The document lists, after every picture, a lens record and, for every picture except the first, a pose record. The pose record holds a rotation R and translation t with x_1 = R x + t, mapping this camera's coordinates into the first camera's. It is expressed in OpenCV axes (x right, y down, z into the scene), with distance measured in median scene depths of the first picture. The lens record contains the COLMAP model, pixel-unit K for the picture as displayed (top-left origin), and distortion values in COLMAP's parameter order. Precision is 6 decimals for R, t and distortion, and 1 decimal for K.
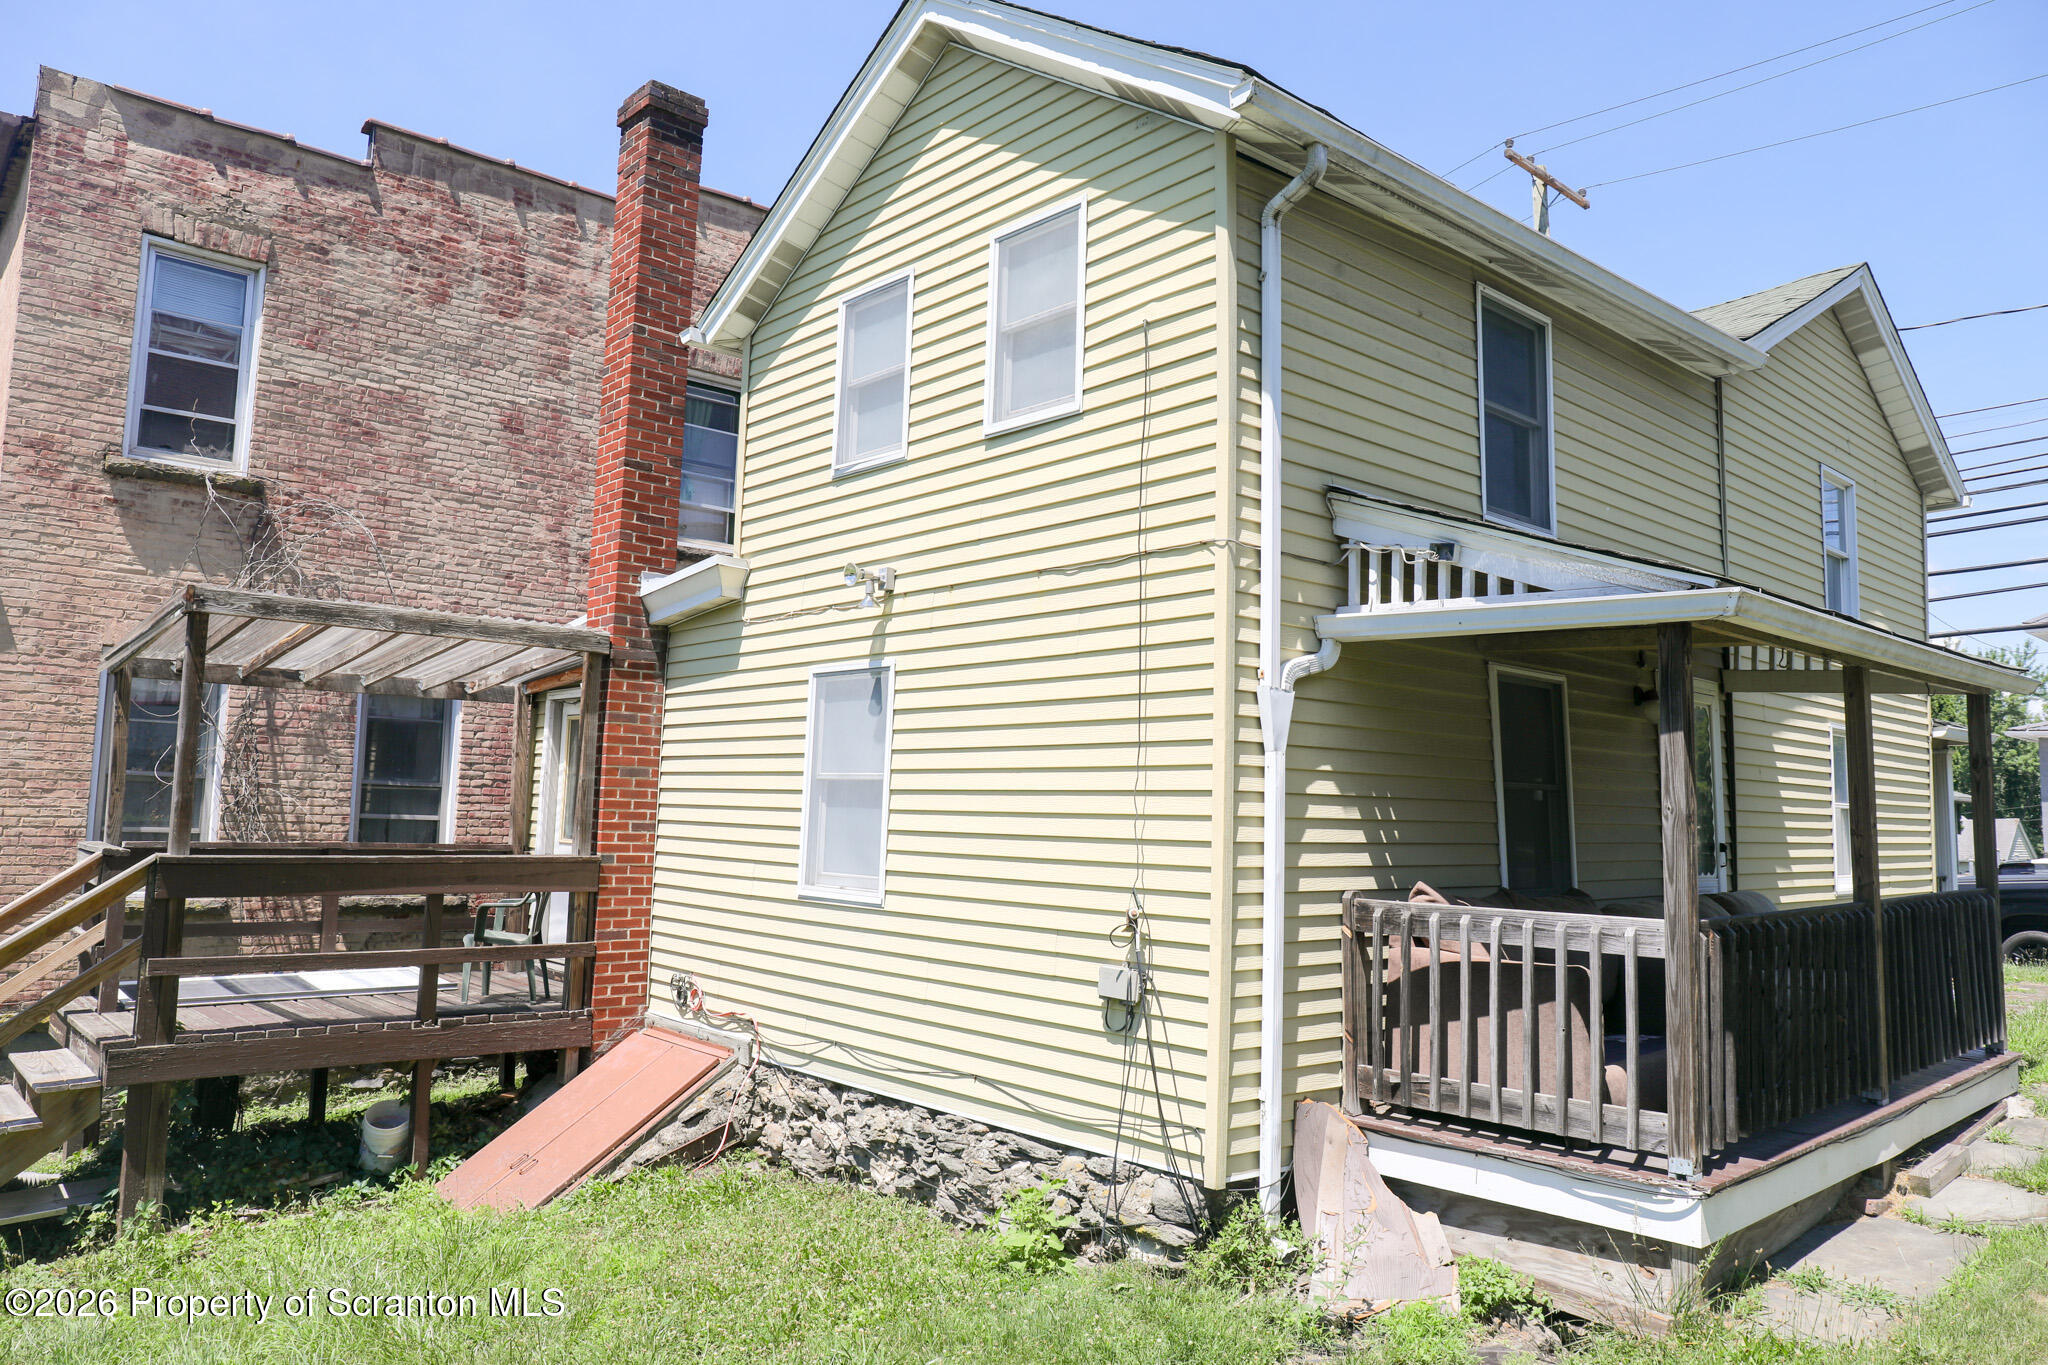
lens RADIAL K [[1386.8, 0, 996.5], [0, 1386.8, 671.5], [0, 0, 1]] dist [-0.095934, 0.075882]
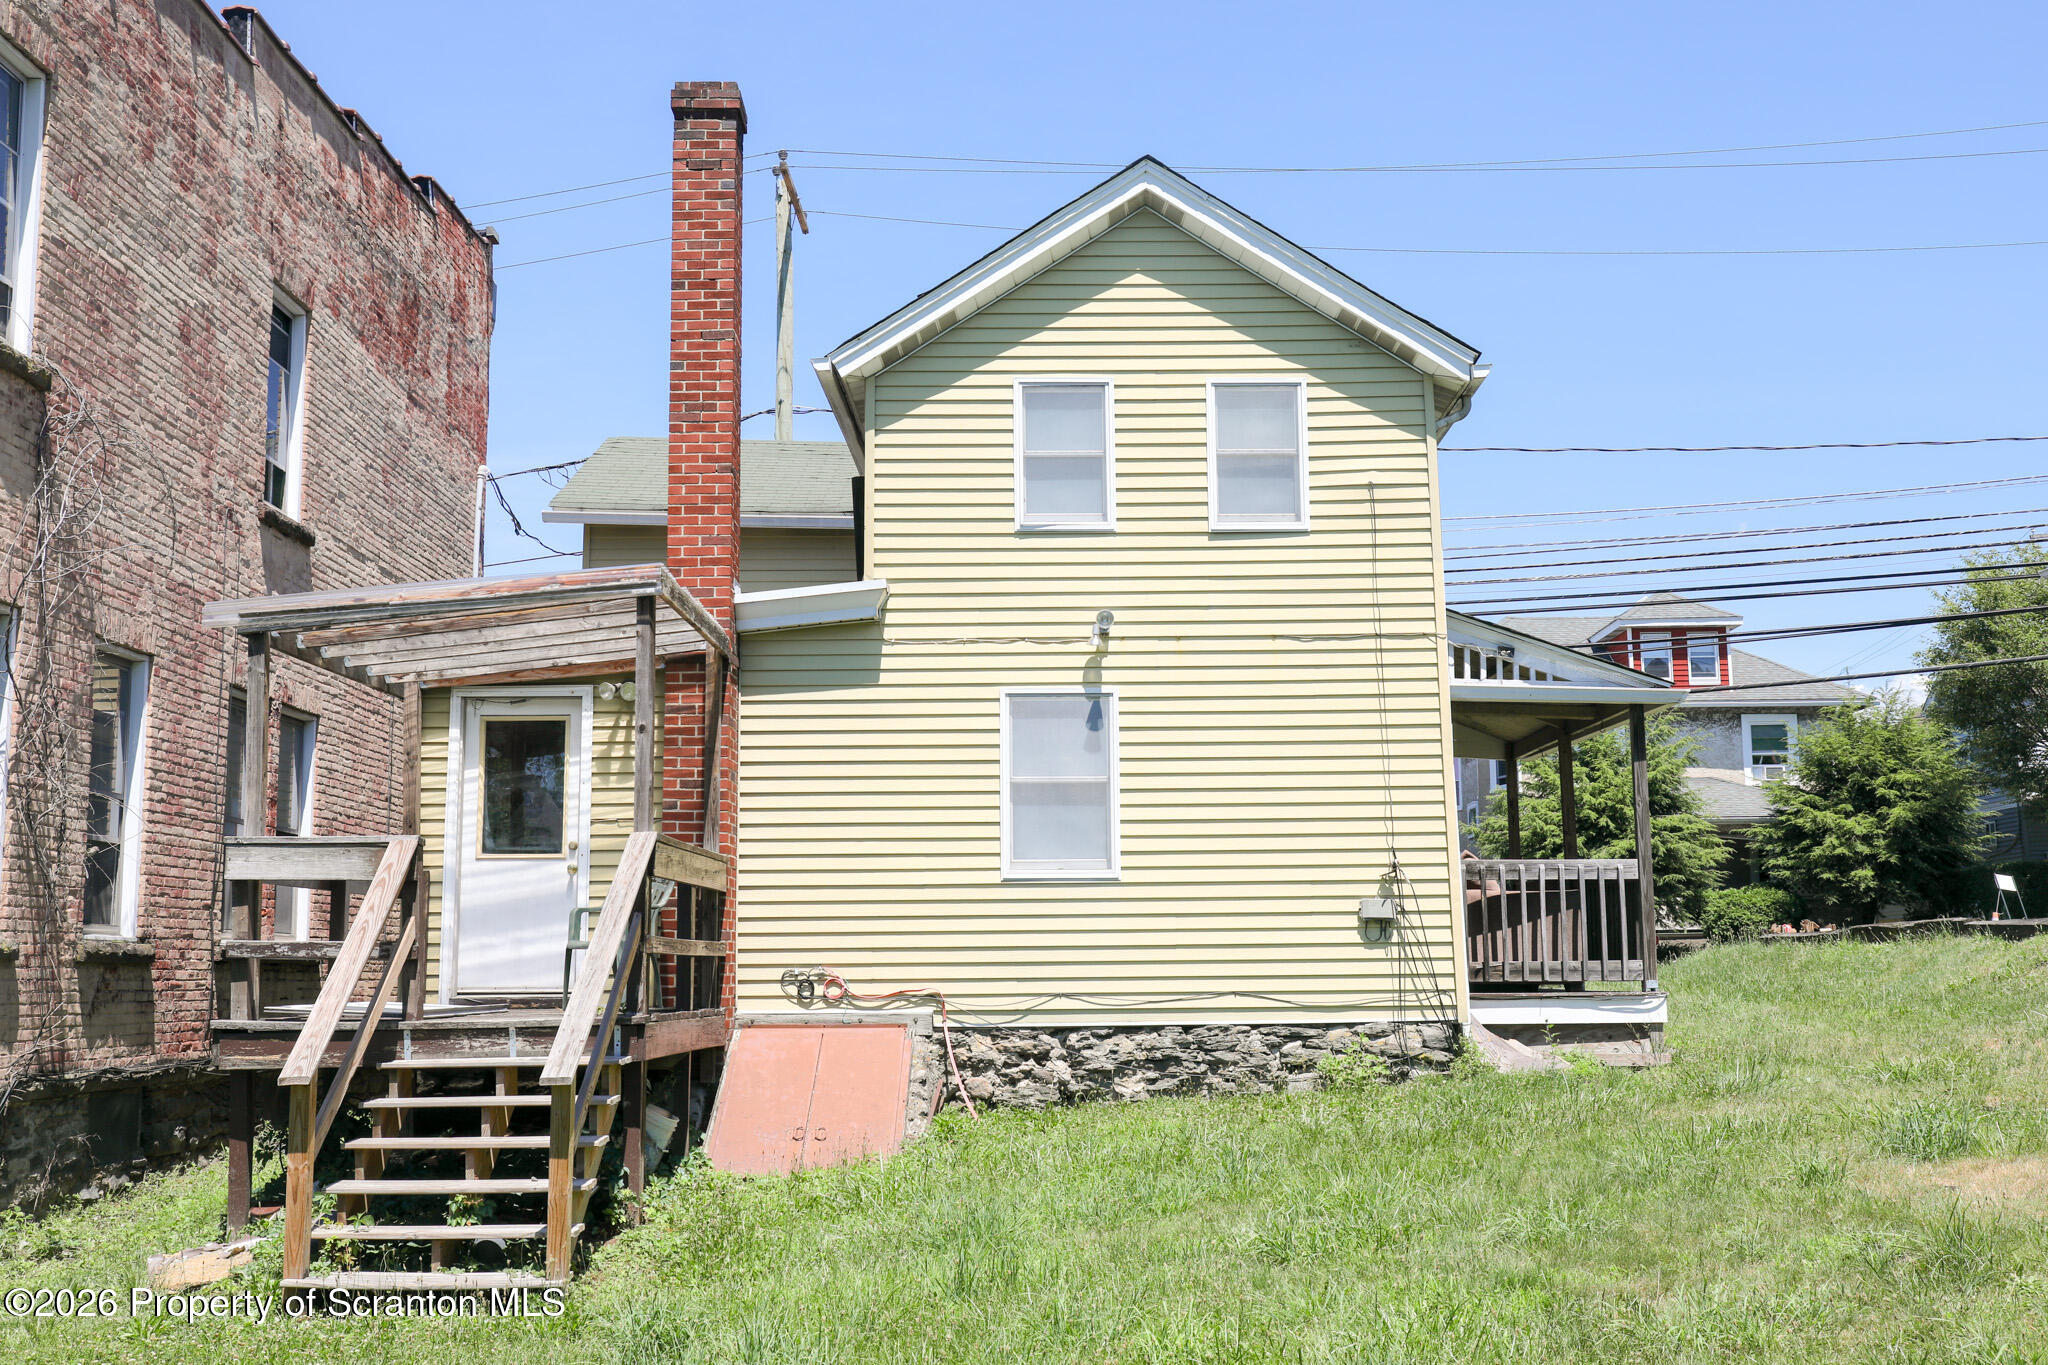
lens RADIAL K [[2166.1, 0, 1024.0], [0, 2166.1, 682.5], [0, 0, 1]] dist [0.000668, 0.008827]
pose [[0.673695, 0.075591, 0.735134, -1.585698], [-0.051342, 0.997139, -0.055480, 0.100606], [-0.737224, -0.000367, 0.675648, -0.285053]]
